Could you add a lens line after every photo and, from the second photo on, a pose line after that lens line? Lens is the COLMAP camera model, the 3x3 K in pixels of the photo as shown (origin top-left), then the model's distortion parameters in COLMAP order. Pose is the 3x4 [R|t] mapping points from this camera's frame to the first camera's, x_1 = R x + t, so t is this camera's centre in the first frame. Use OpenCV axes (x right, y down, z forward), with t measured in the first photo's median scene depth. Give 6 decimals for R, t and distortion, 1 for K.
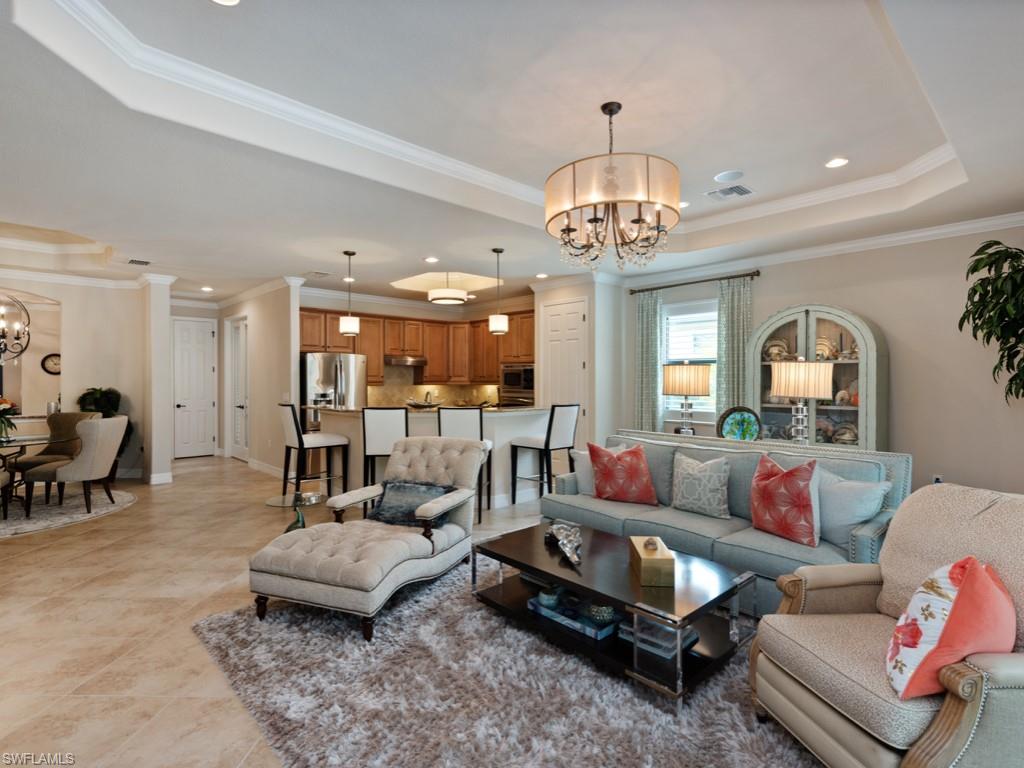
lens RADIAL K [[492.2, 0, 504.9], [0, 492.2, 385.8], [0, 0, 1]] dist [0.005914, -0.000127]
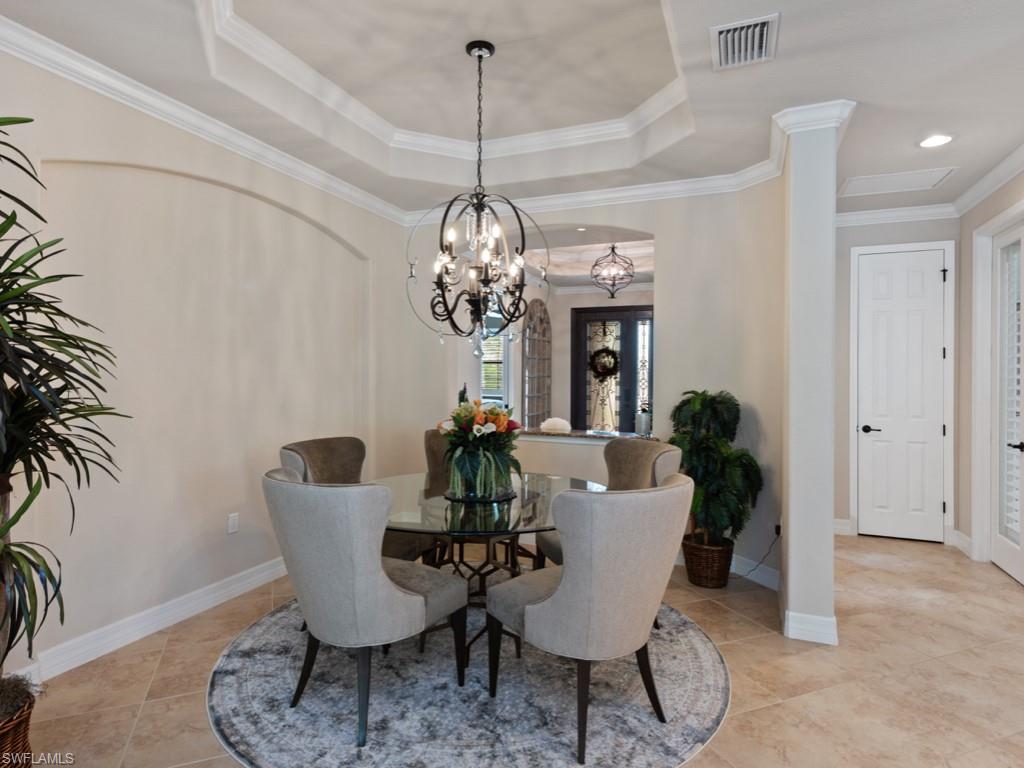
lens RADIAL K [[582.6, 0, 506.2], [0, 582.6, 383.0], [0, 0, 1]] dist [0.004182, -0.000428]
pose [[0.400855, 0.007224, -0.916113, -0.352250], [-0.010374, 0.999941, 0.003345, -0.003083], [0.916083, 0.008163, 0.400906, 0.563330]]
